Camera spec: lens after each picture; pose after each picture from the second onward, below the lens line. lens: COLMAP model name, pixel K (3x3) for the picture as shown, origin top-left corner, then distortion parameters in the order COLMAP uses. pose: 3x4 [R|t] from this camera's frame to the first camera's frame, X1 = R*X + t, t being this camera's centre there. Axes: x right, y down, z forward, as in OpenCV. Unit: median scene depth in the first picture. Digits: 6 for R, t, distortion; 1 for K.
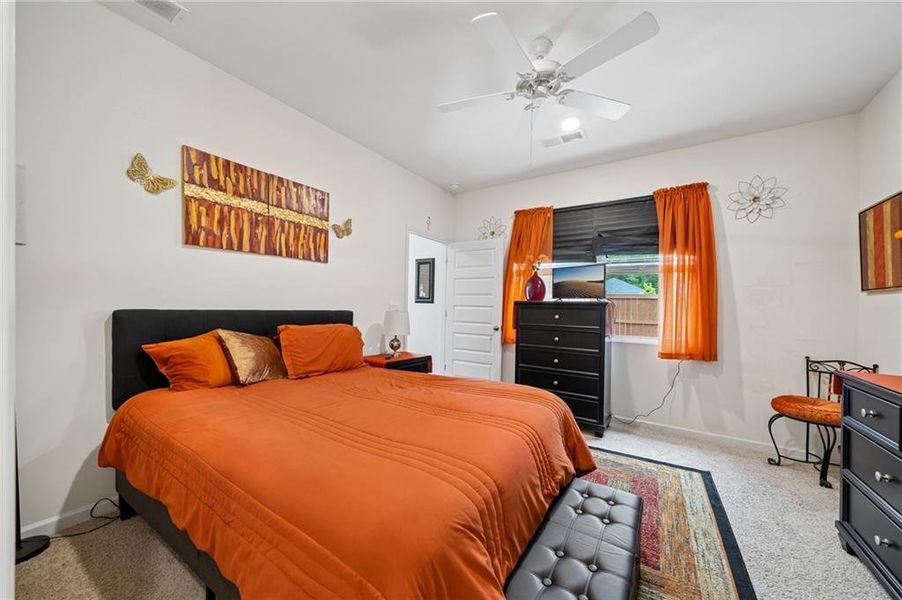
lens RADIAL K [[333.0, 0, 451.2], [0, 333.0, 308.7], [0, 0, 1]] dist [0.003381, 0.000099]
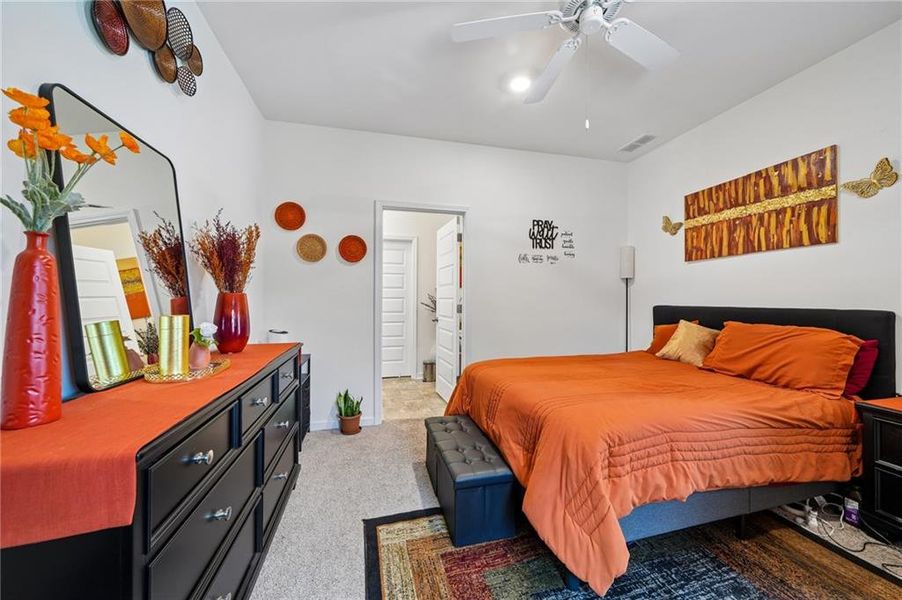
lens RADIAL K [[345.0, 0, 453.7], [0, 345.0, 297.3], [0, 0, 1]] dist [0.003273, 0.000260]
pose [[-0.677609, -0.029199, -0.734842, 0.859352], [-0.021783, 0.999570, -0.019632, 0.014481], [0.735099, 0.002704, -0.677954, 1.076889]]
